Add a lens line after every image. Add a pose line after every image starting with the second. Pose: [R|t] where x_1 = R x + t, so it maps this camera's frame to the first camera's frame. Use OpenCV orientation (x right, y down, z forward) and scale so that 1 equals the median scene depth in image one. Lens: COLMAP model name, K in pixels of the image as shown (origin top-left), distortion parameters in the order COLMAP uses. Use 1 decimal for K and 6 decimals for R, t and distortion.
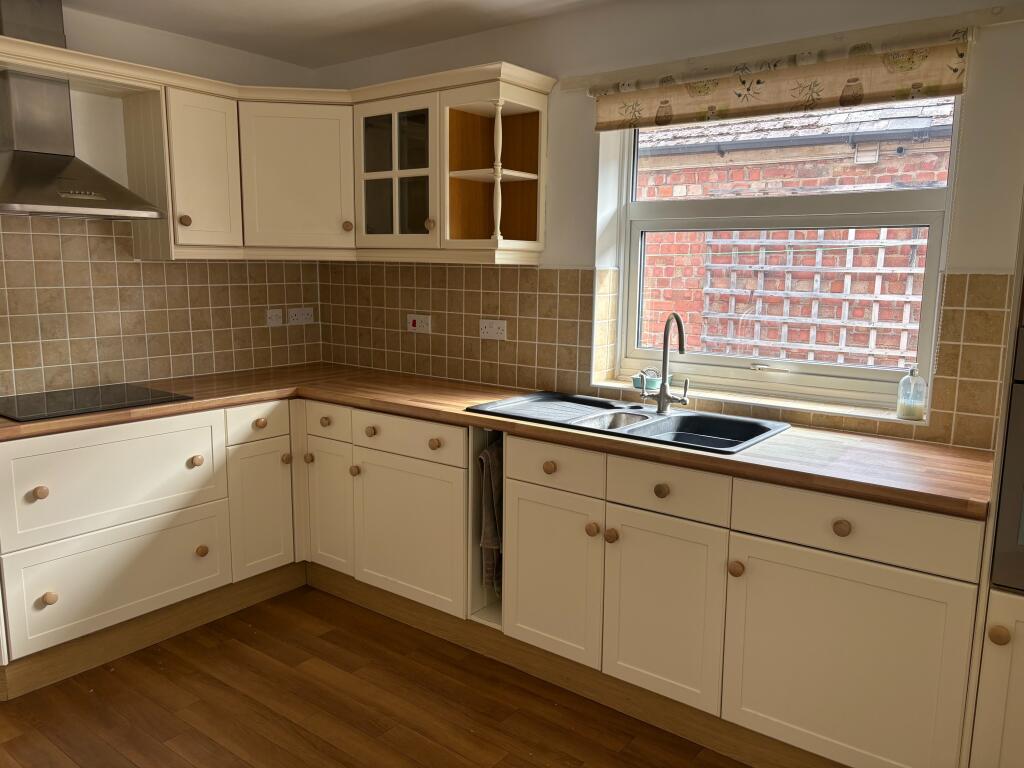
lens RADIAL K [[754.8, 0, 512.0], [0, 754.8, 384.0], [0, 0, 1]] dist [0.079235, -0.104426]
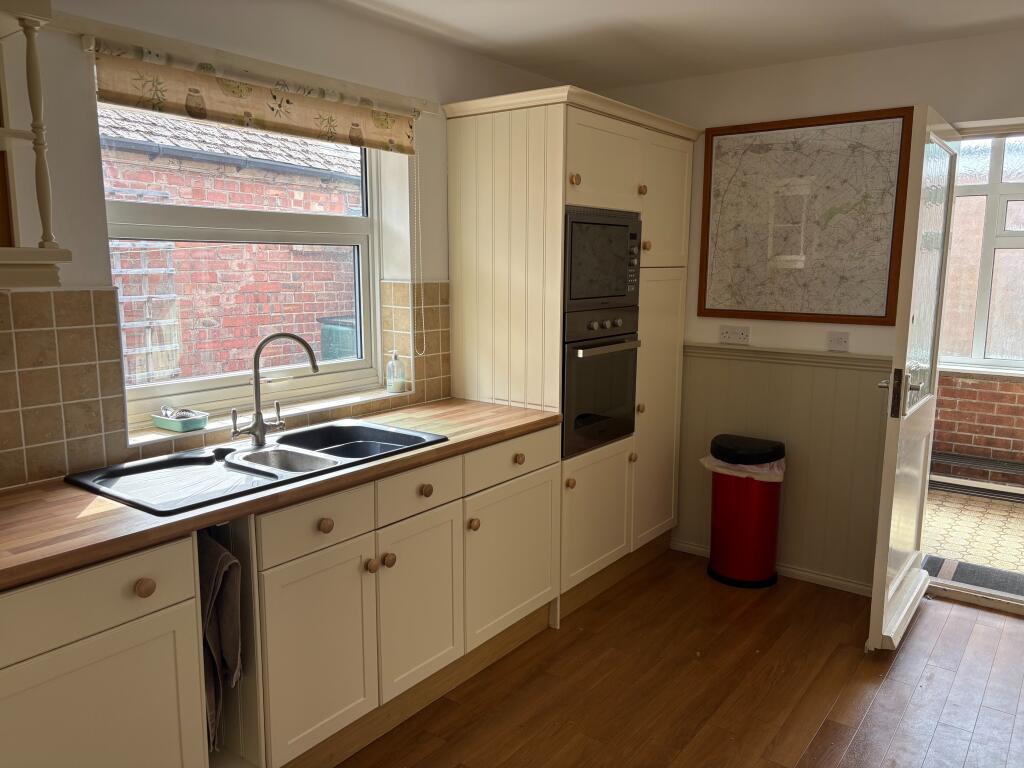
lens RADIAL K [[754.8, 0, 512.0], [0, 754.8, 384.0], [0, 0, 1]] dist [0.079235, -0.104426]
pose [[0.005398, -0.172433, 0.985006, -0.741249], [0.149896, 0.974031, 0.169691, -0.153414], [-0.988687, 0.146732, 0.031105, 0.719368]]
